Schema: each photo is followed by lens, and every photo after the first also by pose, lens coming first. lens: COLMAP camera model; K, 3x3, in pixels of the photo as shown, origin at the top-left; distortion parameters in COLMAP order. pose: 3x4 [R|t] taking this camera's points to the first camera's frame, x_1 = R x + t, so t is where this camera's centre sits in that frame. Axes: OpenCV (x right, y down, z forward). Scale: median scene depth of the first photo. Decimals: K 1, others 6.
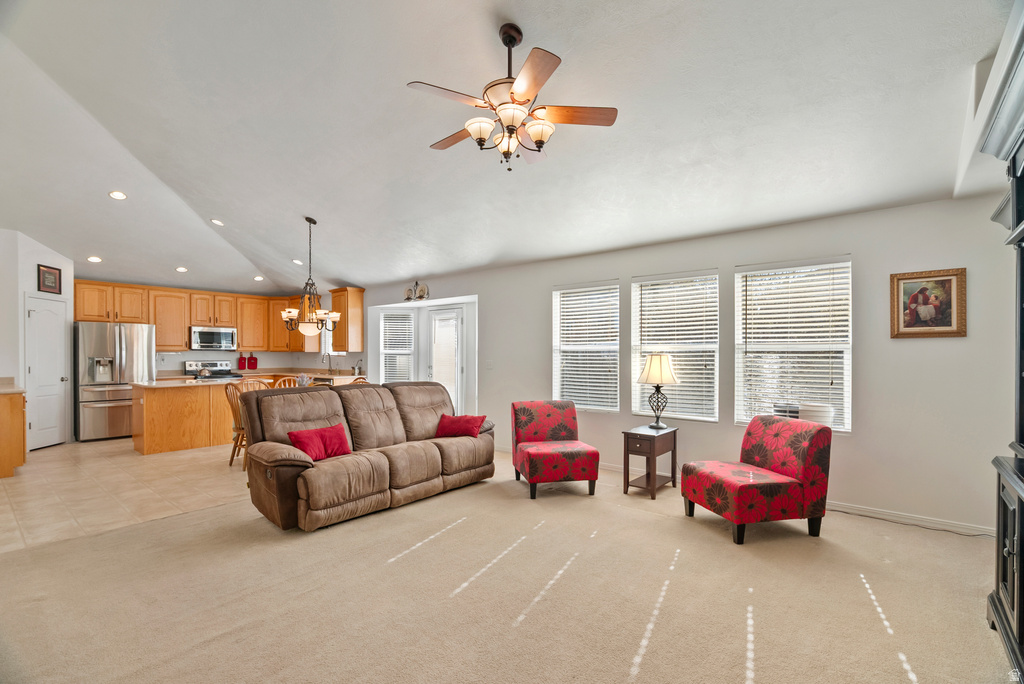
lens RADIAL K [[466.0, 0, 520.6], [0, 466.0, 357.1], [0, 0, 1]] dist [-0.004226, -0.000855]
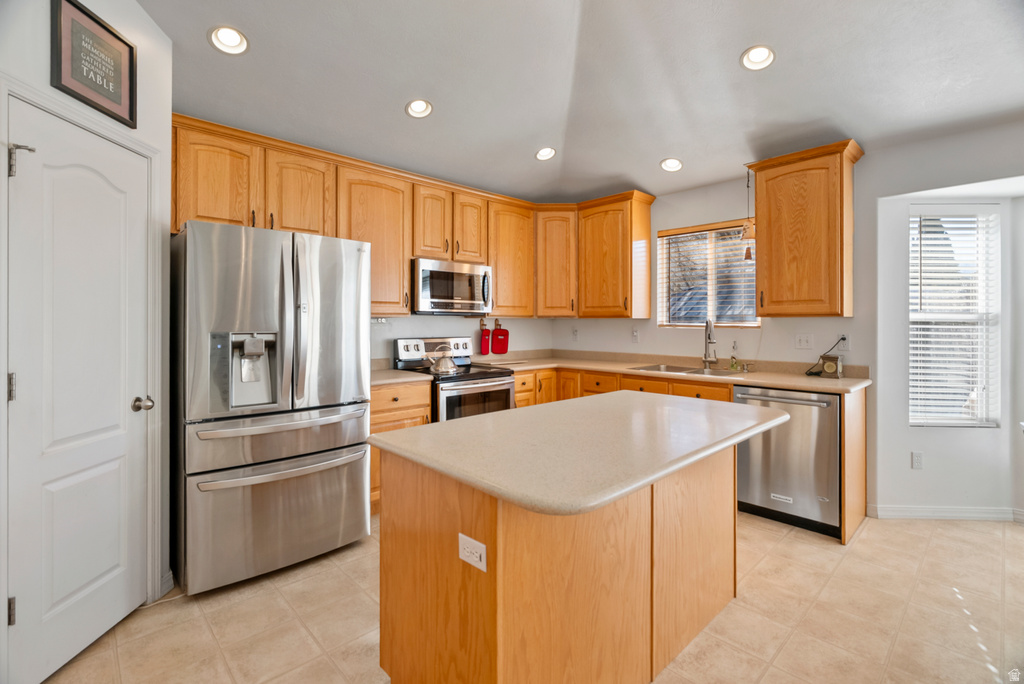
lens RADIAL K [[466.0, 0, 518.0], [0, 466.0, 322.0], [0, 0, 1]] dist [-0.004226, -0.000855]
pose [[0.992628, 0.000589, -0.121198, -0.640034], [-0.001539, 0.999969, -0.007740, -0.004604], [0.121190, 0.007869, 0.992598, 0.662636]]
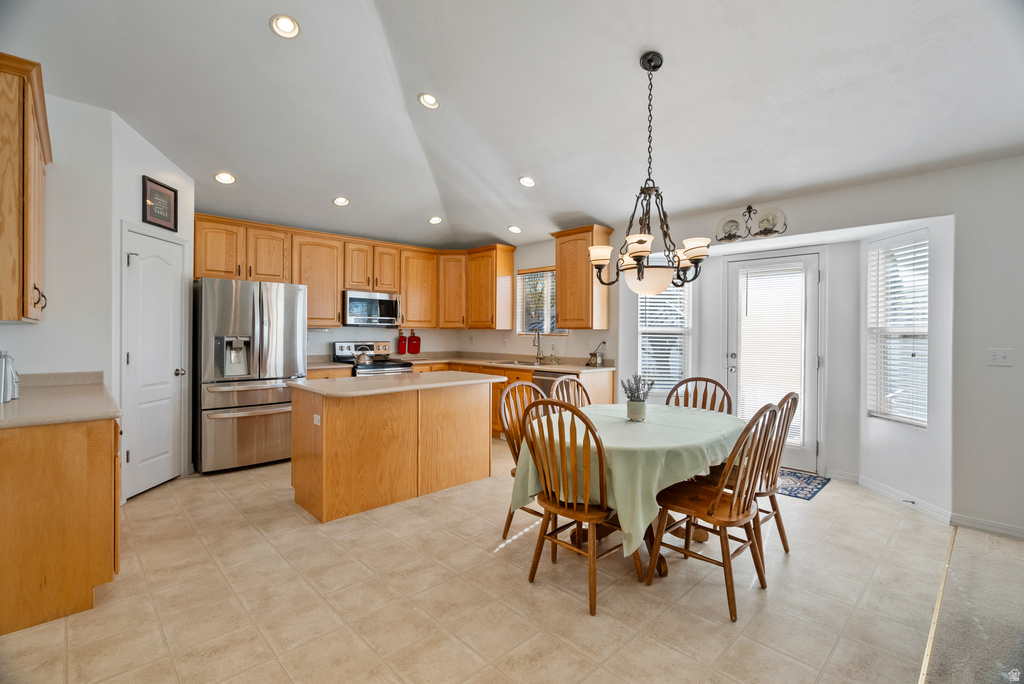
lens RADIAL K [[466.0, 0, 519.1], [0, 466.0, 332.6], [0, 0, 1]] dist [-0.004226, -0.000855]
pose [[0.993390, 0.006114, -0.114629, -0.434651], [-0.006823, 0.999960, -0.005801, -0.003415], [0.114589, 0.006545, 0.993391, 0.409696]]
